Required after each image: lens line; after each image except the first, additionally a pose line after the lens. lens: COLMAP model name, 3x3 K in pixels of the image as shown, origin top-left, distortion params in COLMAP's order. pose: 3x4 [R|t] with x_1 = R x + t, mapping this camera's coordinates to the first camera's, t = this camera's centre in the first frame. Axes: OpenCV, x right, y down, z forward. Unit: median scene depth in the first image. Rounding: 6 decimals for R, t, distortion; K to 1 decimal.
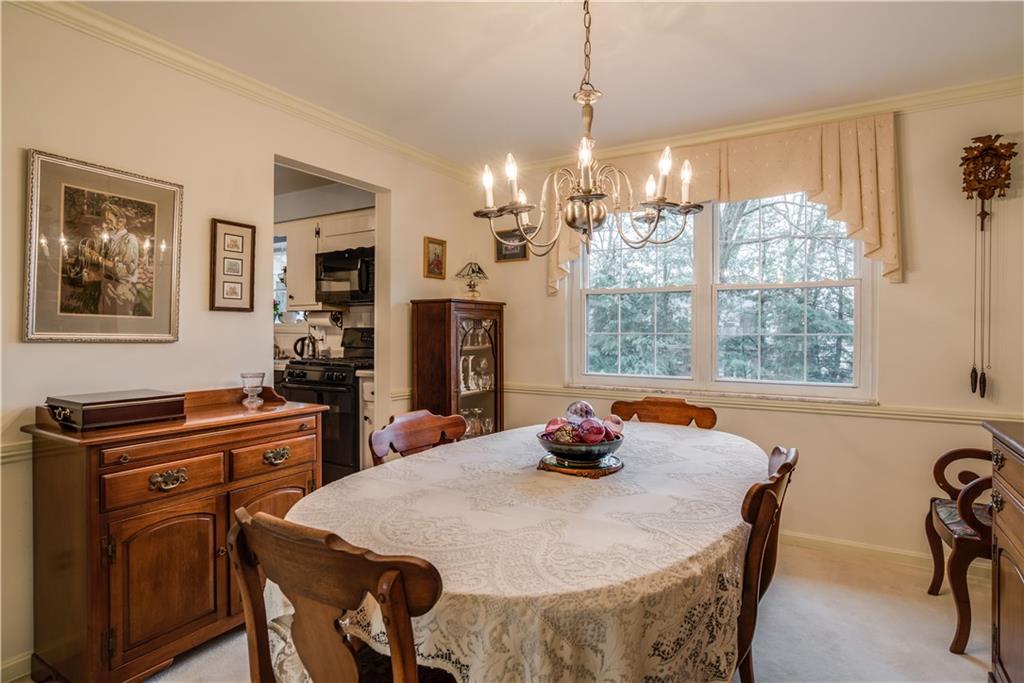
lens RADIAL K [[537.6, 0, 500.5], [0, 537.6, 337.3], [0, 0, 1]] dist [-0.001014, 0.000545]
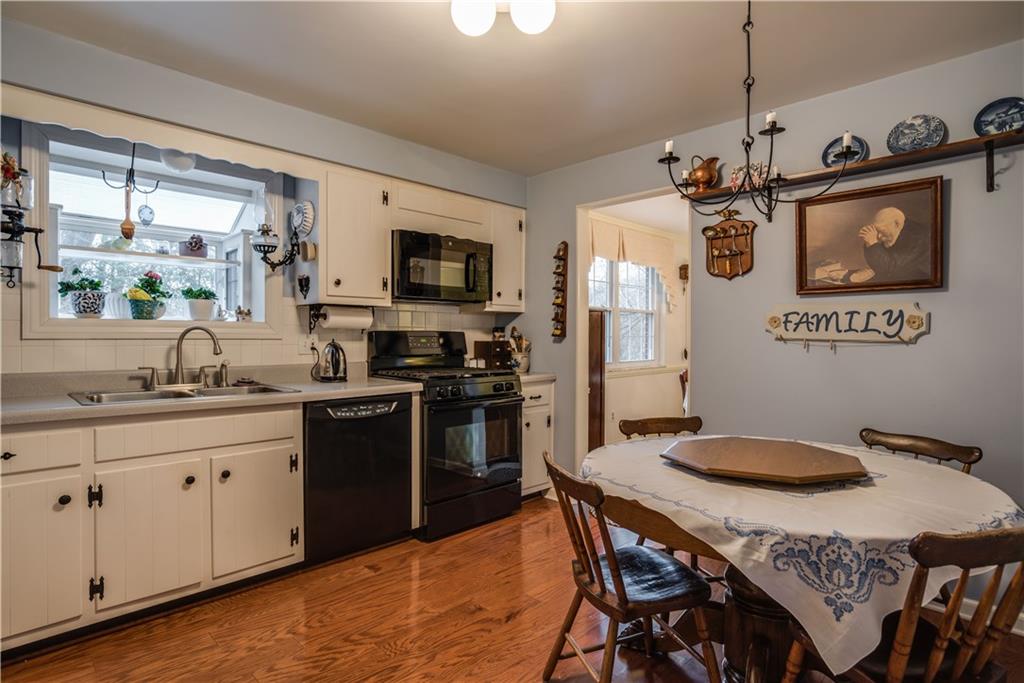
lens RADIAL K [[537.6, 0, 500.5], [0, 537.6, 337.3], [0, 0, 1]] dist [-0.001014, 0.000545]
pose [[0.237103, -0.007312, 0.971457, -1.006888], [0.009157, 0.999944, 0.005291, -0.010681], [-0.971441, 0.007641, 0.237157, 0.681734]]
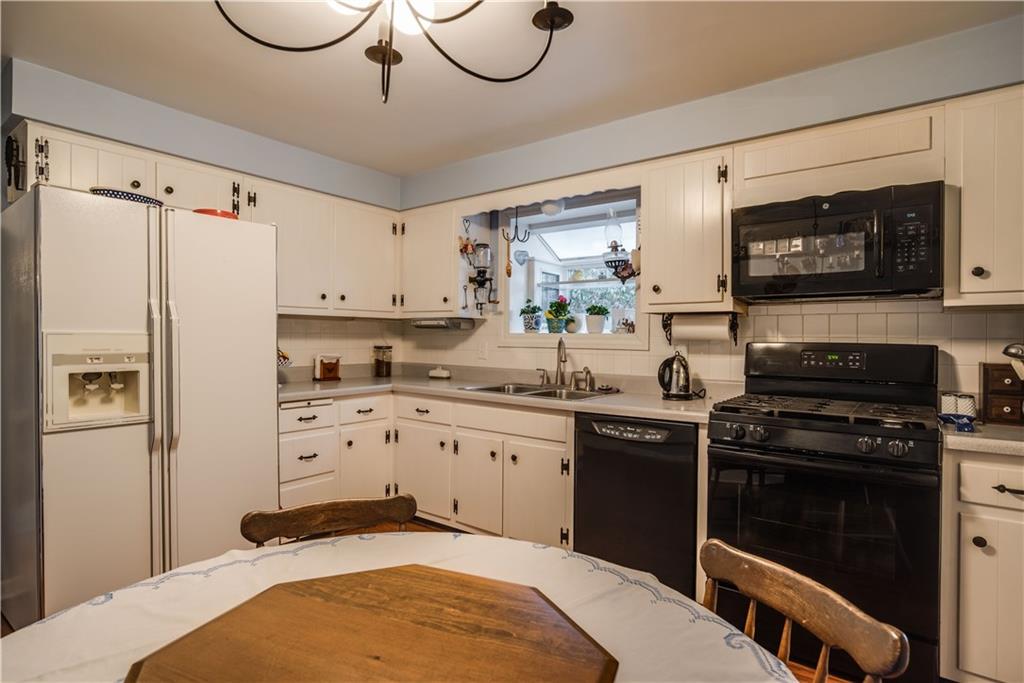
lens RADIAL K [[537.6, 0, 500.5], [0, 537.6, 337.3], [0, 0, 1]] dist [-0.001014, 0.000545]
pose [[0.994916, 0.001456, -0.100700, -0.516644], [-0.002576, 0.999936, -0.011000, -0.015841], [0.100678, 0.011203, 0.994856, 0.416187]]
